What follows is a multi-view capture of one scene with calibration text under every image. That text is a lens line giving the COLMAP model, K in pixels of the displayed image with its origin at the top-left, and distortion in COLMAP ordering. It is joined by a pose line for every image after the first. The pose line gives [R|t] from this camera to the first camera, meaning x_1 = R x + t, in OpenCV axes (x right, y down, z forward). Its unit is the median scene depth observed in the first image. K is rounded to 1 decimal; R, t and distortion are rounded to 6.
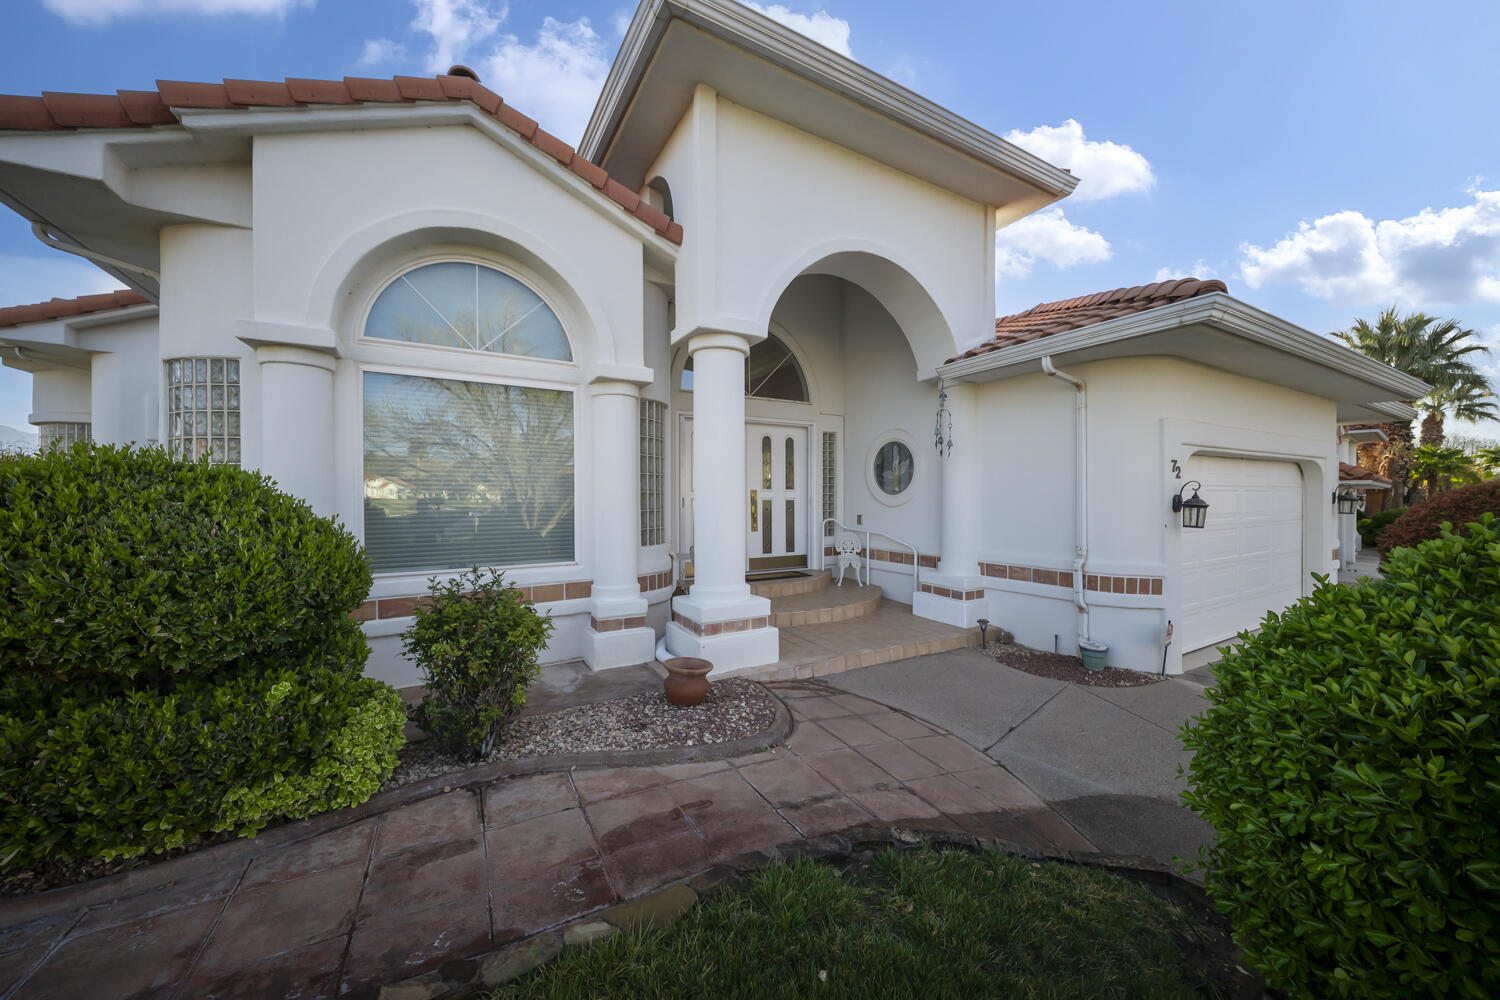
lens RADIAL K [[522.2, 0, 750.0], [0, 522.2, 500.0], [0, 0, 1]] dist [0.000901, -0.003256]
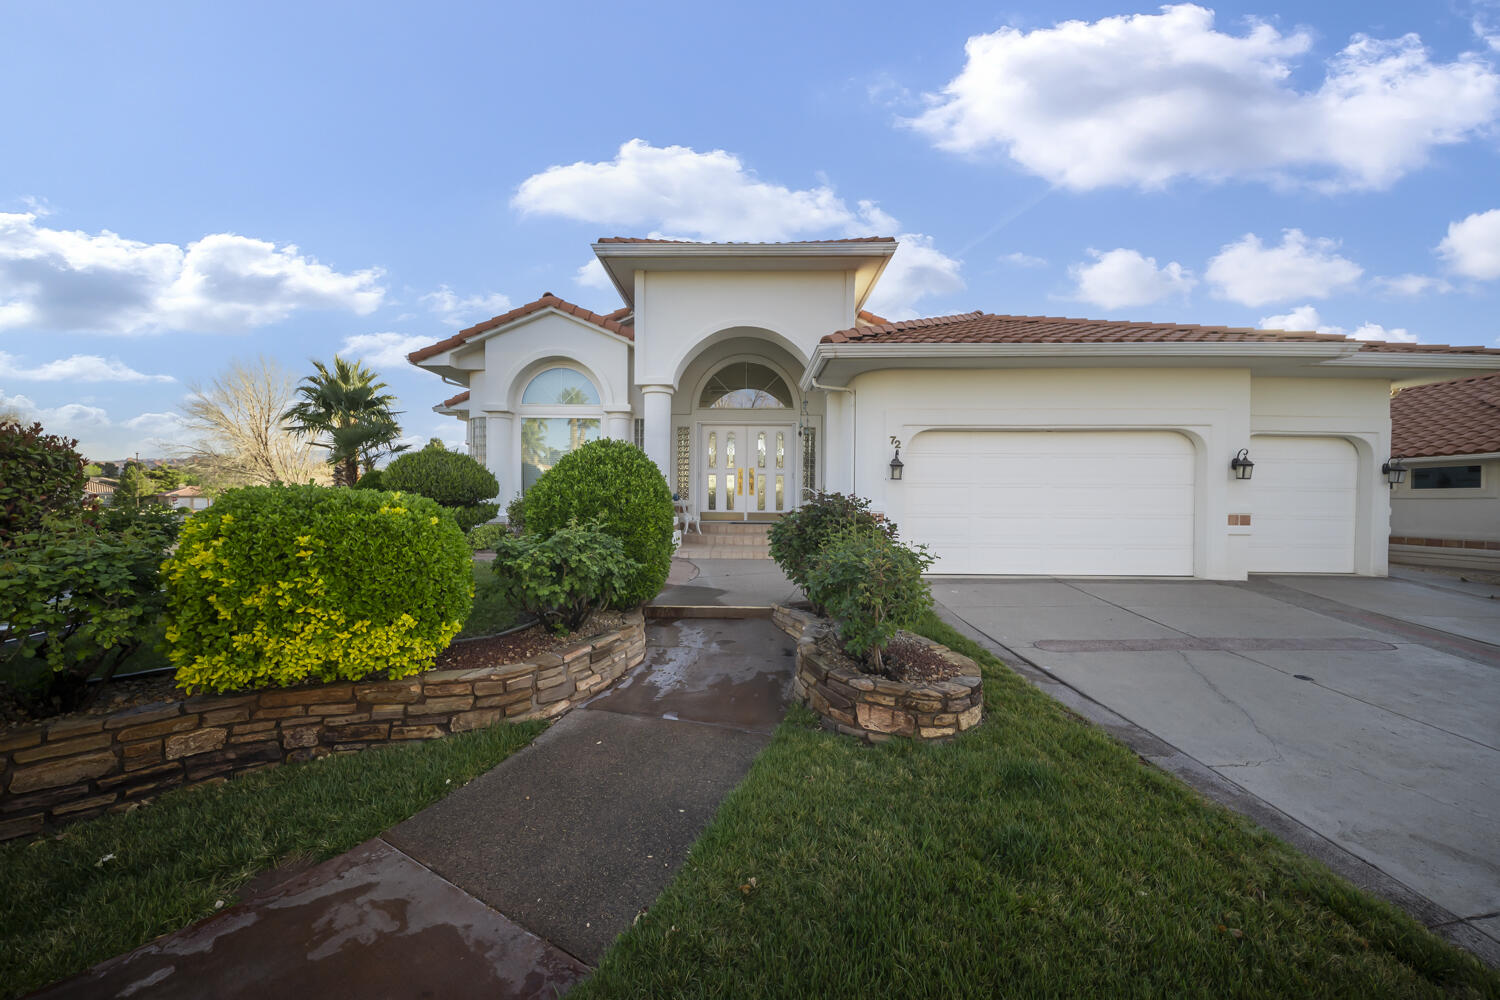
lens RADIAL K [[522.2, 0, 750.0], [0, 522.2, 500.0], [0, 0, 1]] dist [0.000901, -0.003256]
pose [[0.861408, 0.014017, -0.507720, 1.336391], [-0.016863, 0.999857, -0.001006, 0.124164], [0.507633, 0.009429, 0.861522, -0.554421]]
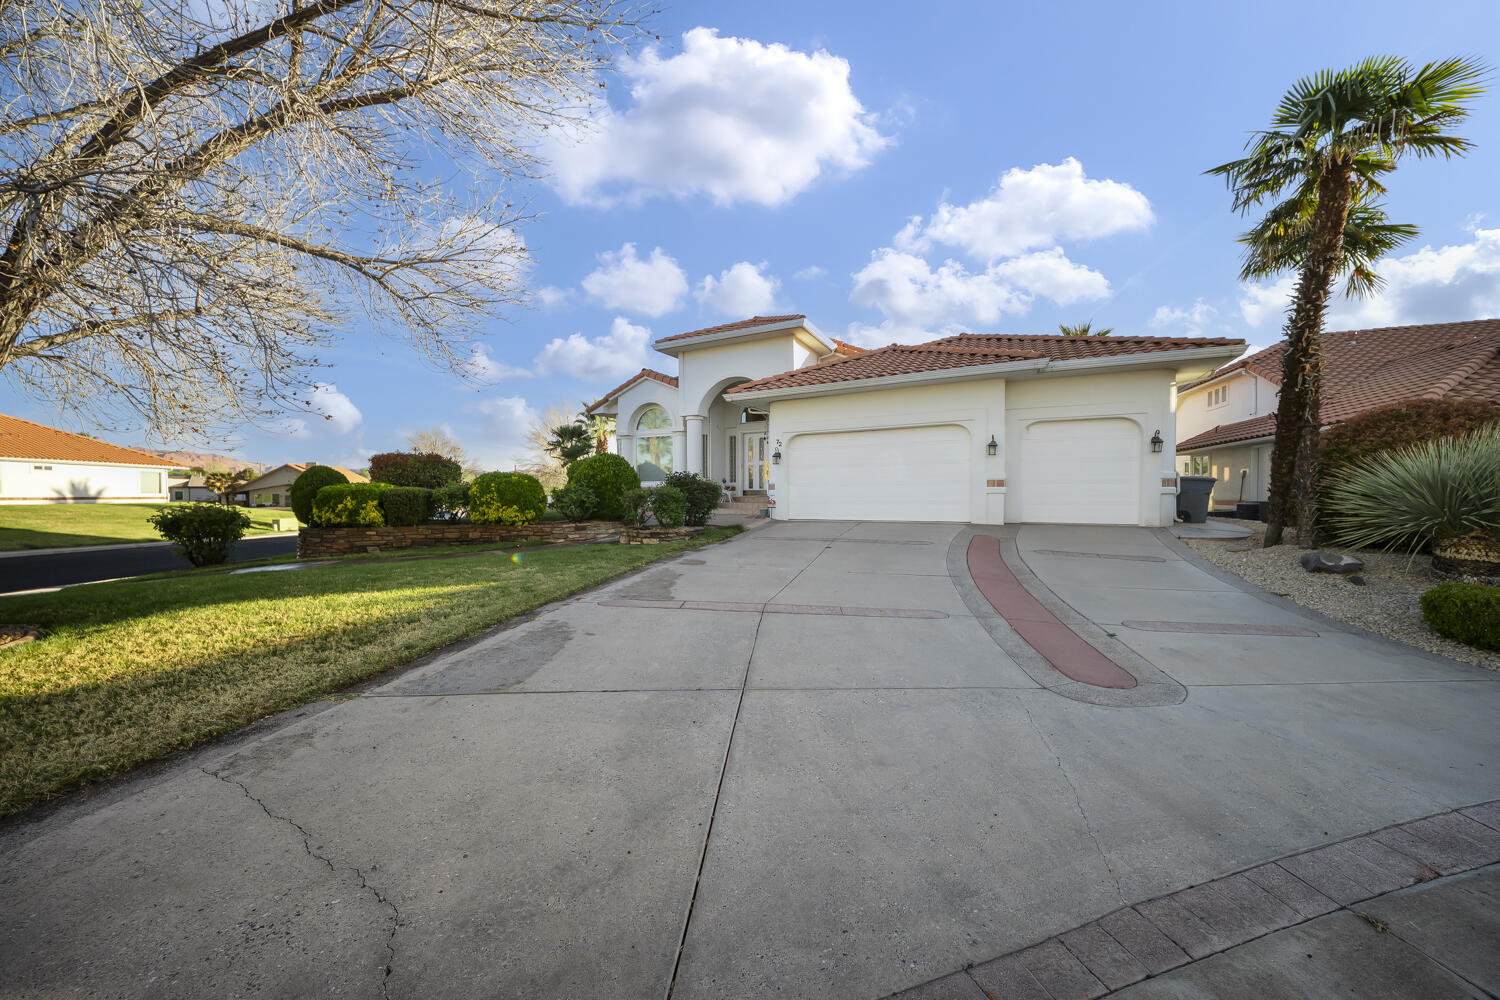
lens RADIAL K [[522.2, 0, 750.0], [0, 522.2, 500.0], [0, 0, 1]] dist [0.000901, -0.003256]
pose [[0.552950, 0.013623, -0.833103, 3.214998], [-0.004079, 0.999899, 0.013643, 0.209909], [0.833205, -0.004146, 0.552949, -0.636406]]
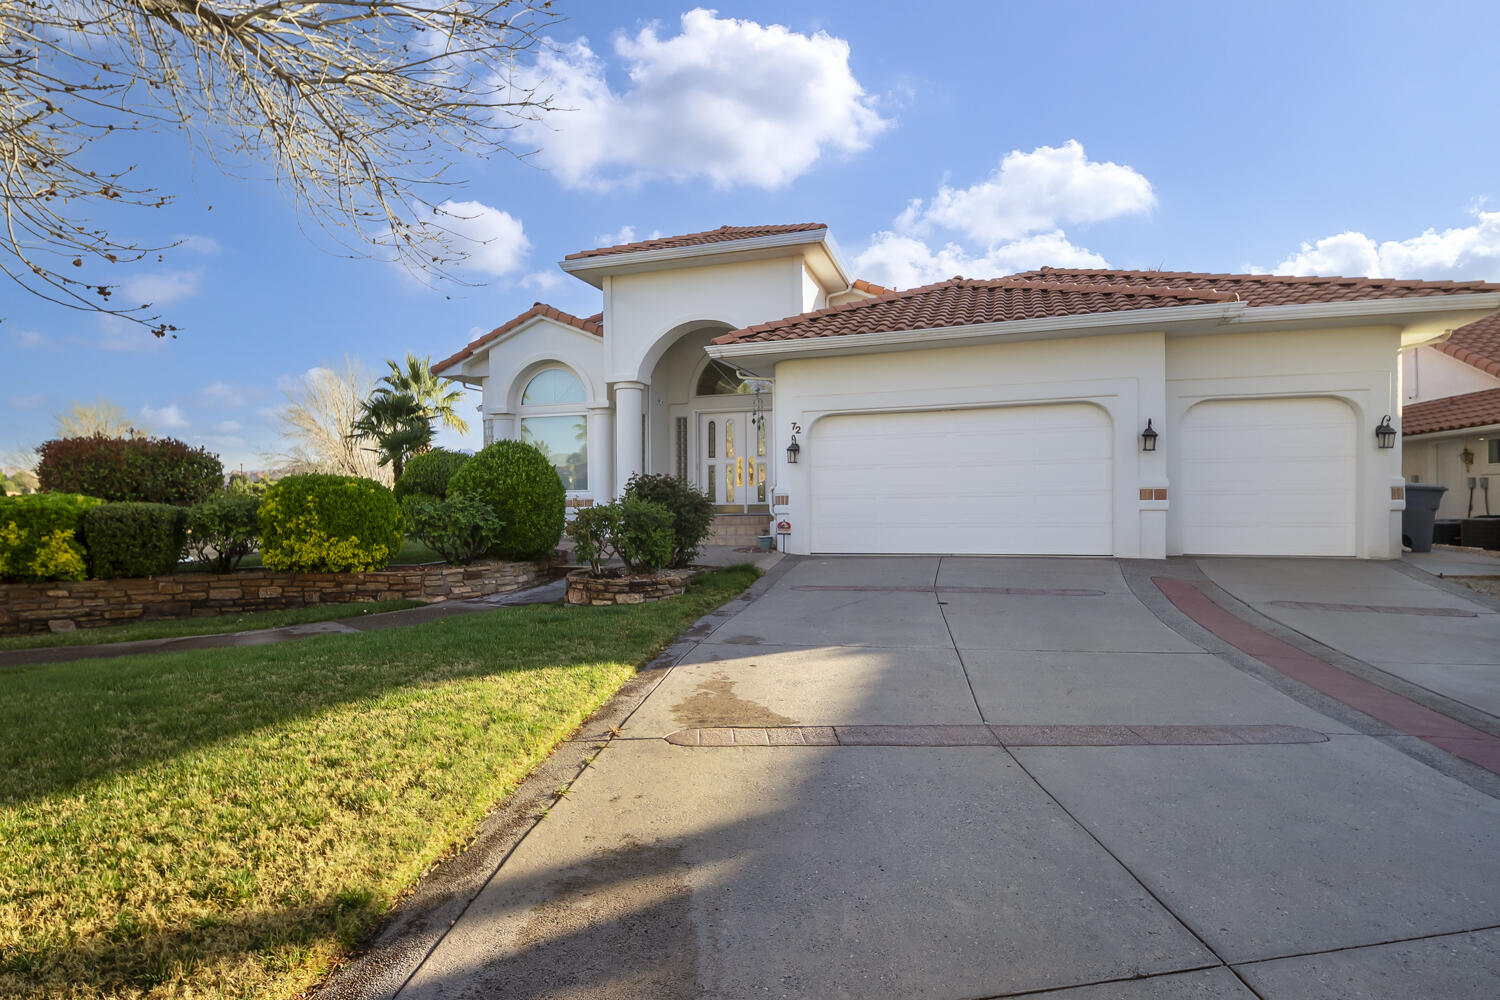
lens RADIAL K [[780.9, 0, 750.0], [0, 780.9, 500.0], [0, 0, 1]] dist [0.001859, -0.001463]
pose [[0.679605, -0.006296, -0.733551, 2.719057], [-0.000887, 0.999955, -0.009405, 0.200154], [0.733577, 0.007043, 0.679569, -0.805714]]
